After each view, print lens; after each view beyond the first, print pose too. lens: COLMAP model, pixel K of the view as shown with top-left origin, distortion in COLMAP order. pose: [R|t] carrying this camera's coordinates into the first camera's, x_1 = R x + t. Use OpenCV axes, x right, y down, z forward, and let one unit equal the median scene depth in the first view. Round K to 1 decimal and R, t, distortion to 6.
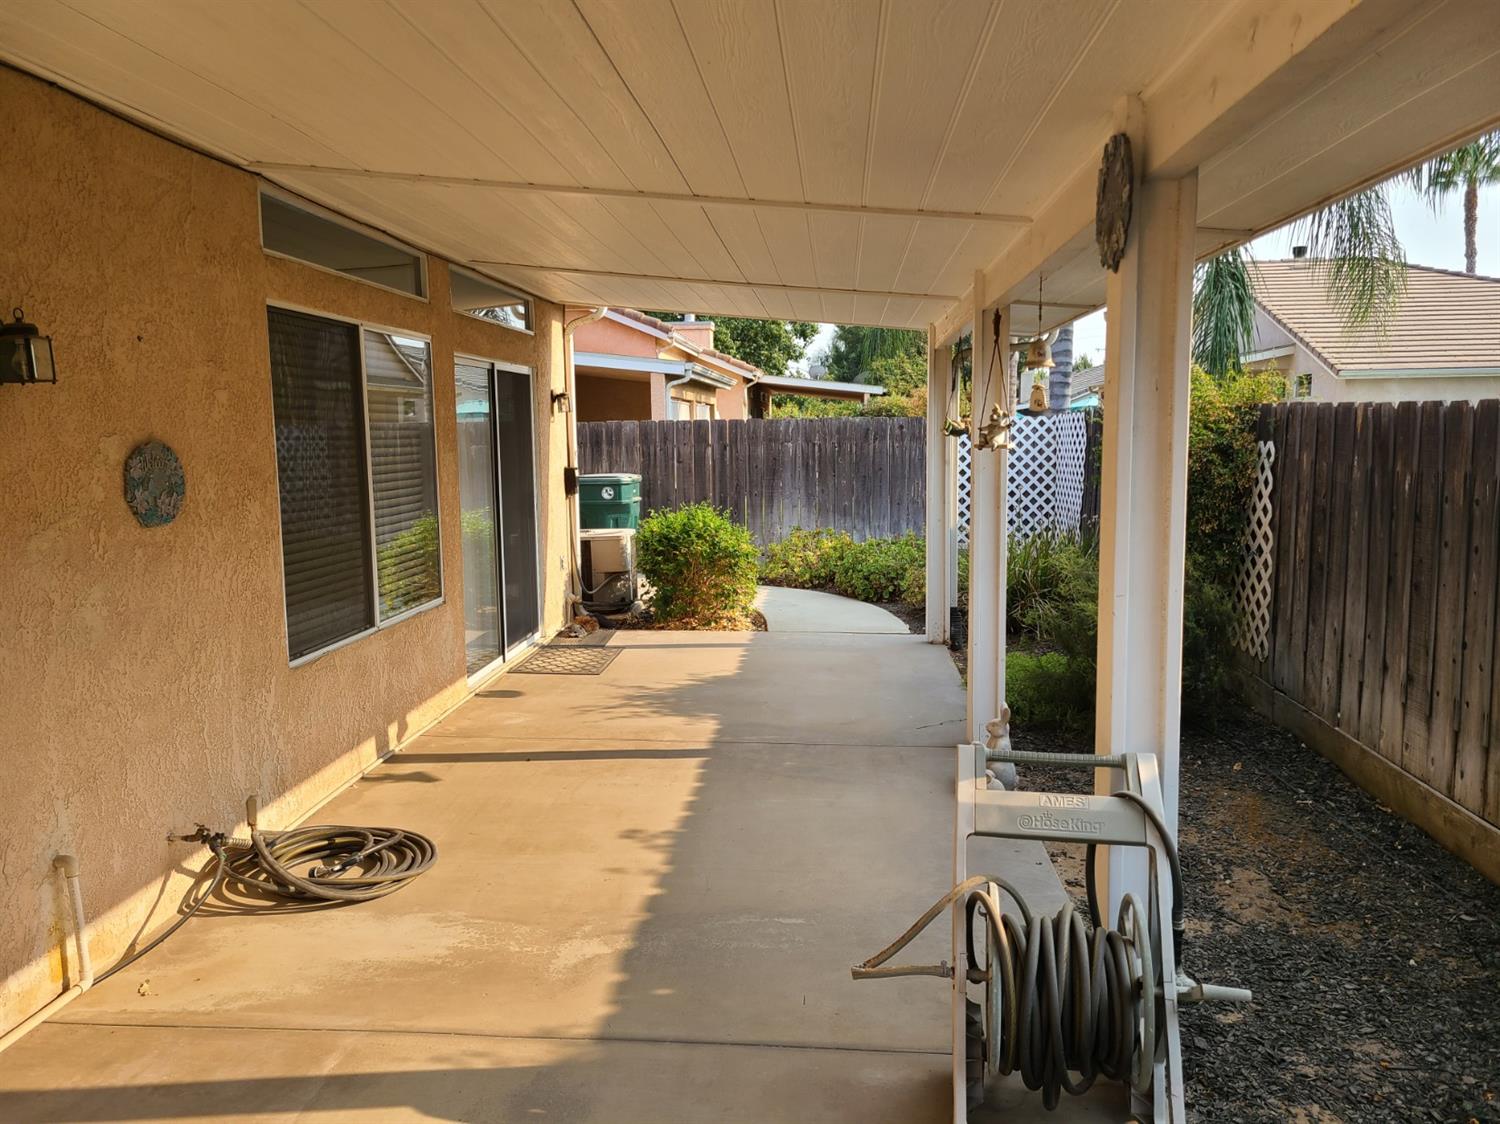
lens RADIAL K [[1111.8, 0, 761.9], [0, 1111.8, 563.6], [0, 0, 1]] dist [0.067921, -0.067471]
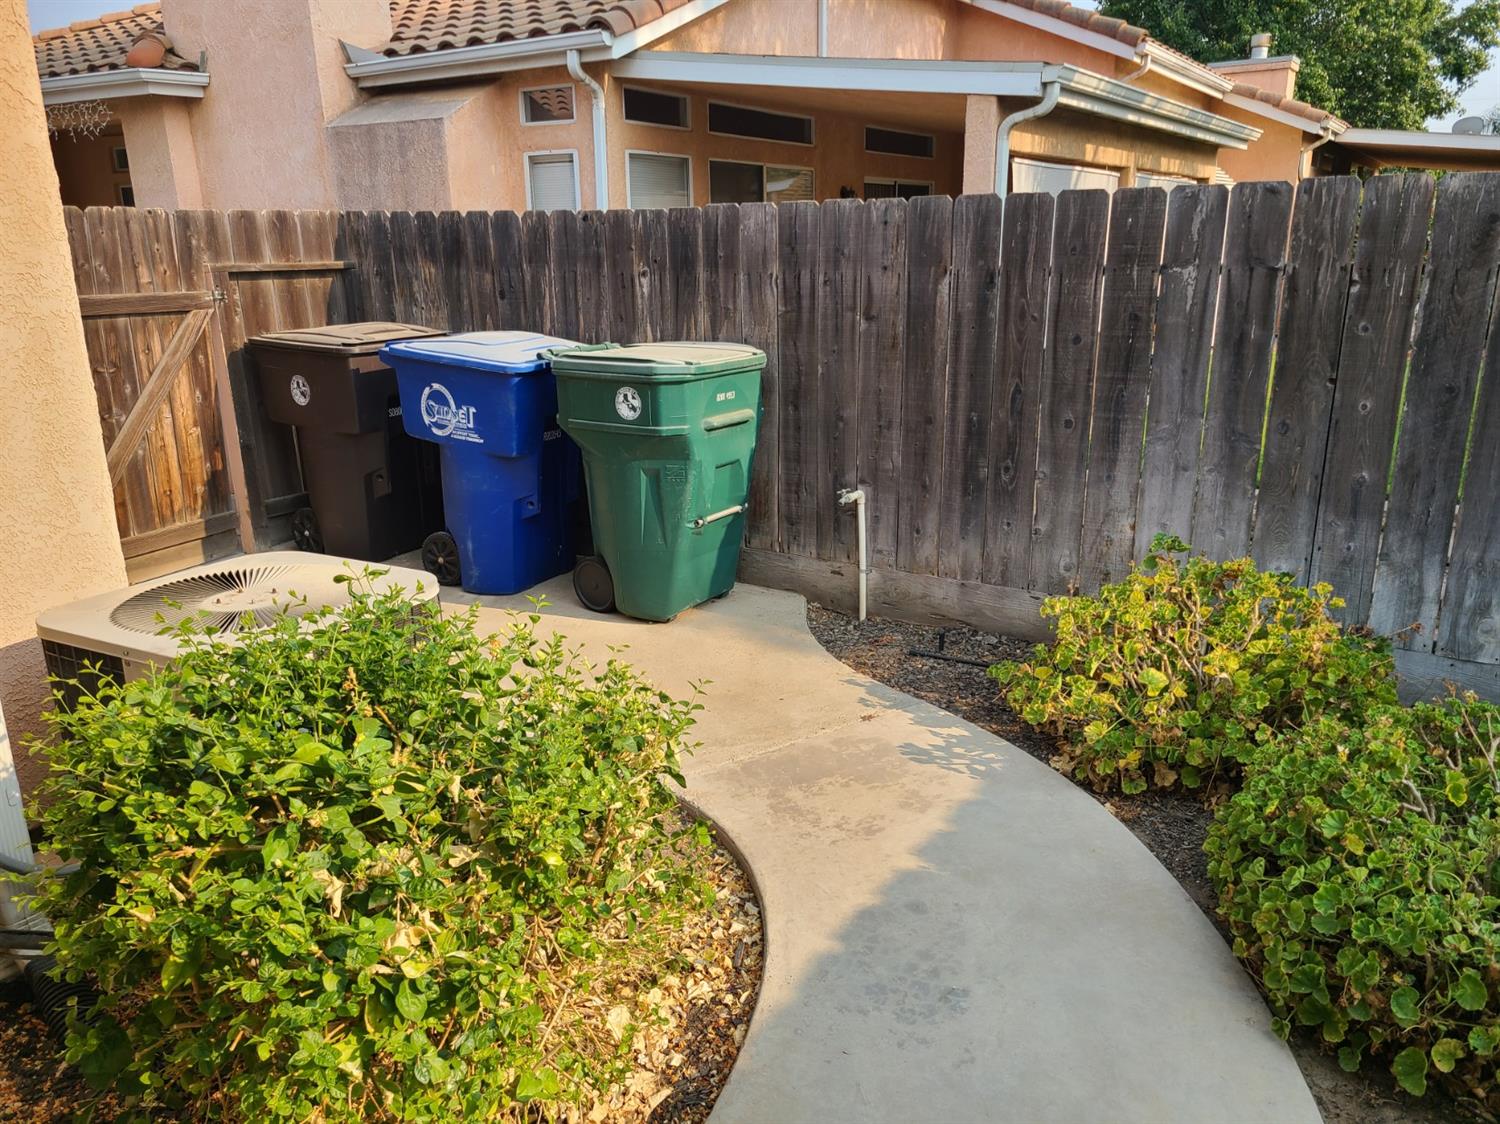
lens RADIAL K [[1111.8, 0, 761.9], [0, 1111.8, 563.6], [0, 0, 1]] dist [0.067921, -0.067471]
pose [[0.877109, 0.135559, -0.460765, 0.075959], [-0.055762, 0.981597, 0.182642, -0.076875], [0.477044, -0.134504, 0.868526, 0.650320]]
